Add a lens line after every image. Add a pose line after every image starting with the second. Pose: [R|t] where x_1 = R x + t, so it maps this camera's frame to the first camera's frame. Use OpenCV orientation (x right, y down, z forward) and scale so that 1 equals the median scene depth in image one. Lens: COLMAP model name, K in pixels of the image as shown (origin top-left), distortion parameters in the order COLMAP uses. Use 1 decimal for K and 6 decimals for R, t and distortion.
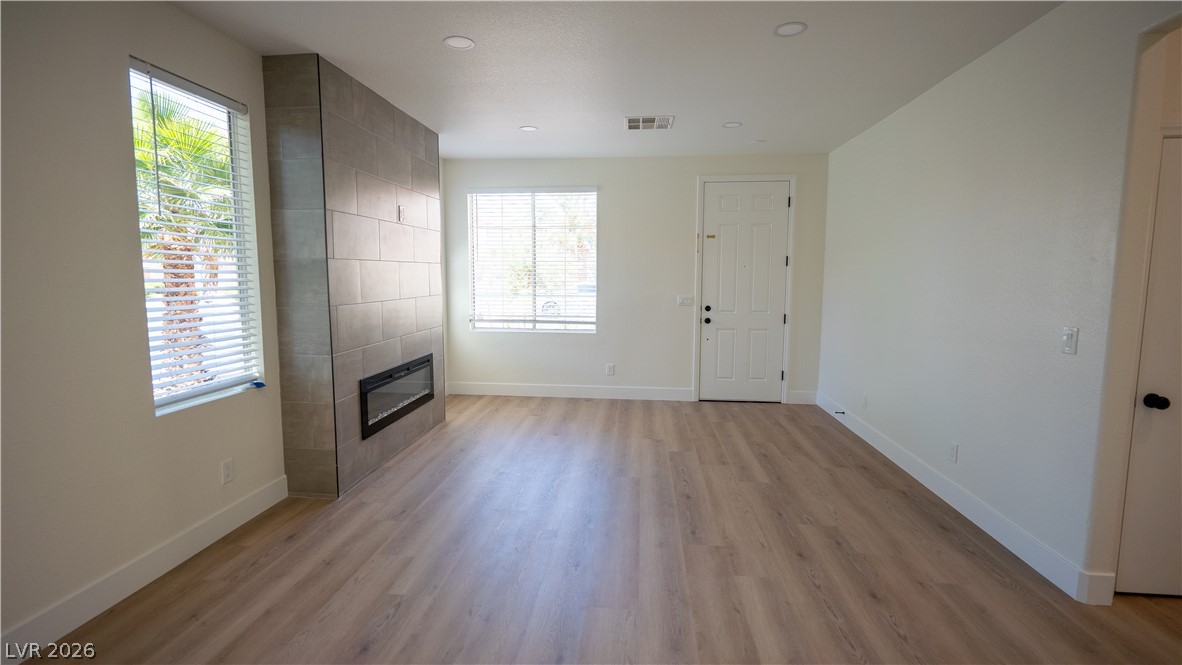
lens RADIAL K [[530.6, 0, 596.3], [0, 530.6, 327.5], [0, 0, 1]] dist [-0.005752, 0.000976]
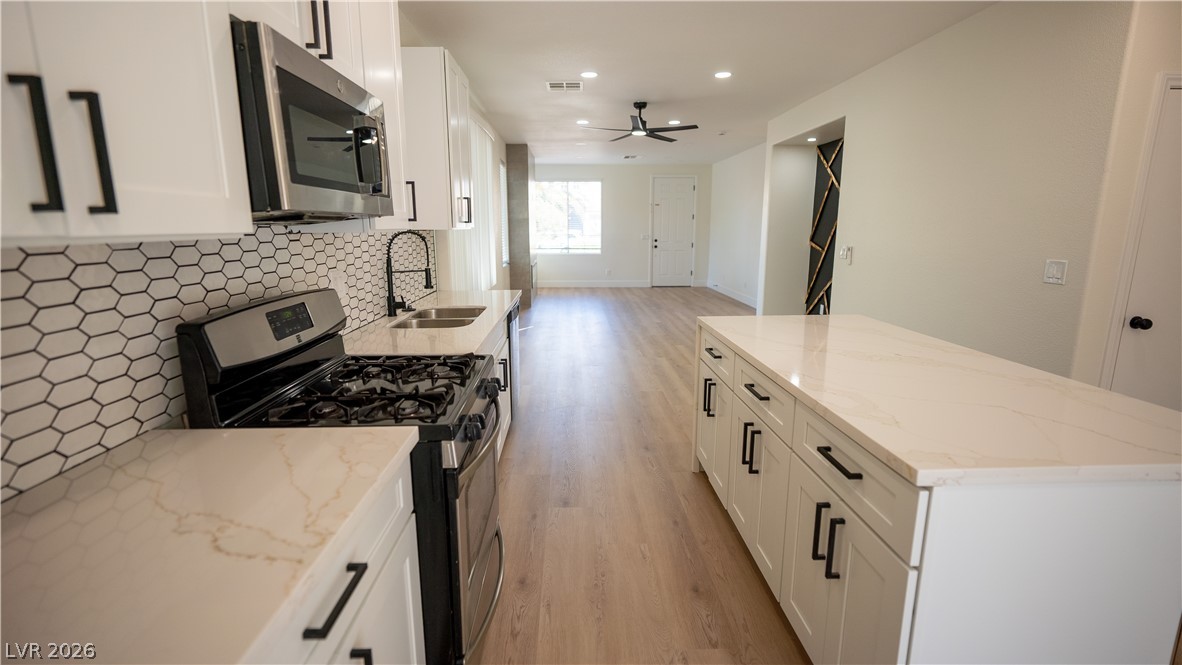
lens RADIAL K [[530.6, 0, 600.7], [0, 530.6, 328.3], [0, 0, 1]] dist [-0.005752, 0.000976]
pose [[0.989286, -0.033358, 0.142128, -0.432230], [0.020237, 0.995481, 0.092780, 0.152946], [-0.144581, -0.088910, 0.985490, -1.447345]]
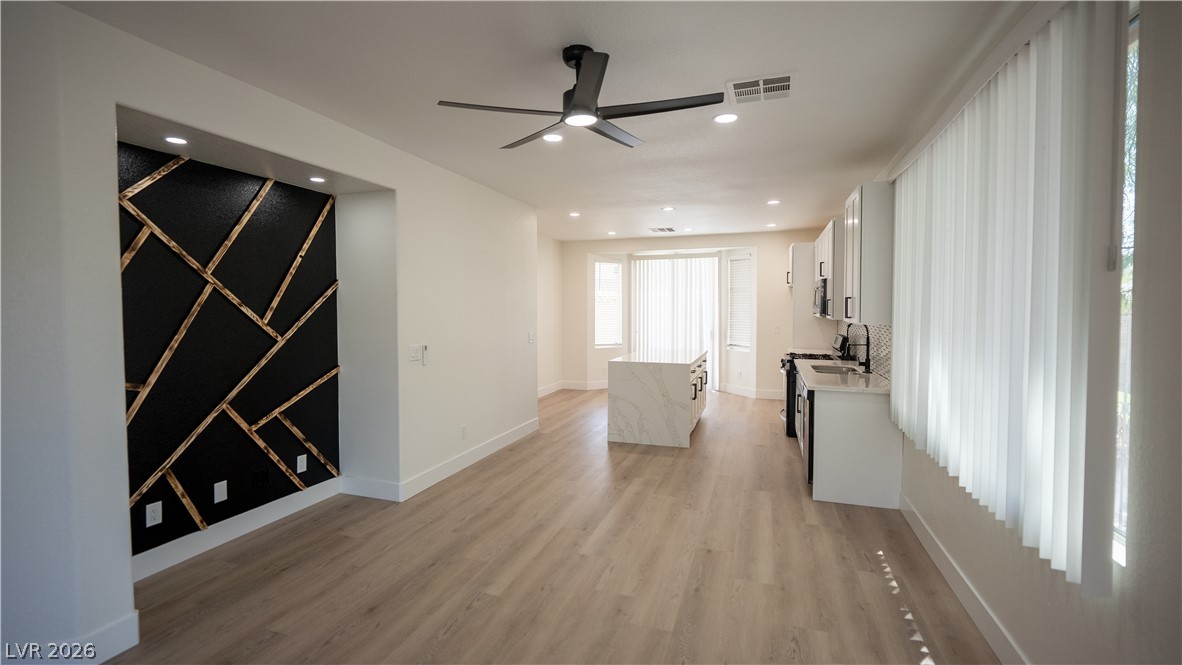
lens RADIAL K [[530.6, 0, 591.2], [0, 530.6, 328.3], [0, 0, 1]] dist [-0.005752, 0.000976]
pose [[-0.974279, -0.012576, 0.224992, -0.262623], [0.018568, 0.990566, 0.135770, -0.078342], [-0.224577, 0.136455, -0.964855, 0.614338]]
